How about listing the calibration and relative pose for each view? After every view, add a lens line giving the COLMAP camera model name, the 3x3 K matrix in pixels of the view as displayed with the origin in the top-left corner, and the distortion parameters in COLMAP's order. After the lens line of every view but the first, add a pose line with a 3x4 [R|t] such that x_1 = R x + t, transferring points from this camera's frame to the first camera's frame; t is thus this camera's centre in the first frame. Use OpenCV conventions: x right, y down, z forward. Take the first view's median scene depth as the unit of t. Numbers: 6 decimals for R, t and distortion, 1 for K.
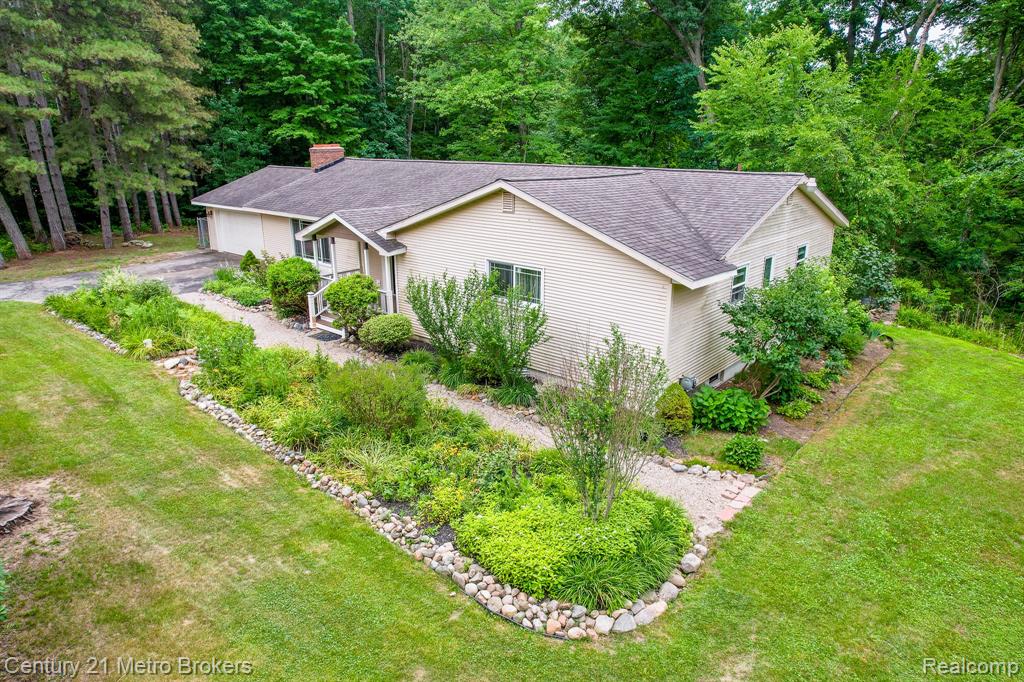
lens RADIAL K [[645.3, 0, 512.0], [0, 645.3, 341.0], [0, 0, 1]] dist [-0.058089, -0.000252]
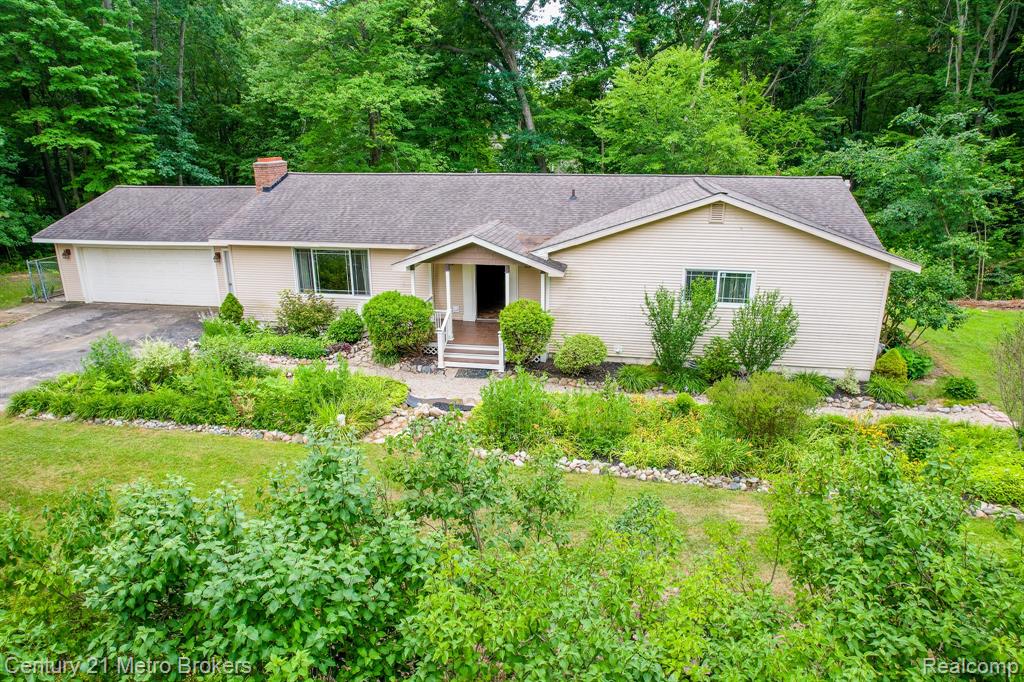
lens RADIAL K [[637.2, 0, 512.0], [0, 637.2, 341.0], [0, 0, 1]] dist [-0.017163, 0.001664]
pose [[0.859506, -0.156183, 0.486679, -0.455134], [0.157039, 0.986808, 0.039343, -0.053386], [-0.486403, 0.042612, 0.872695, 0.130299]]
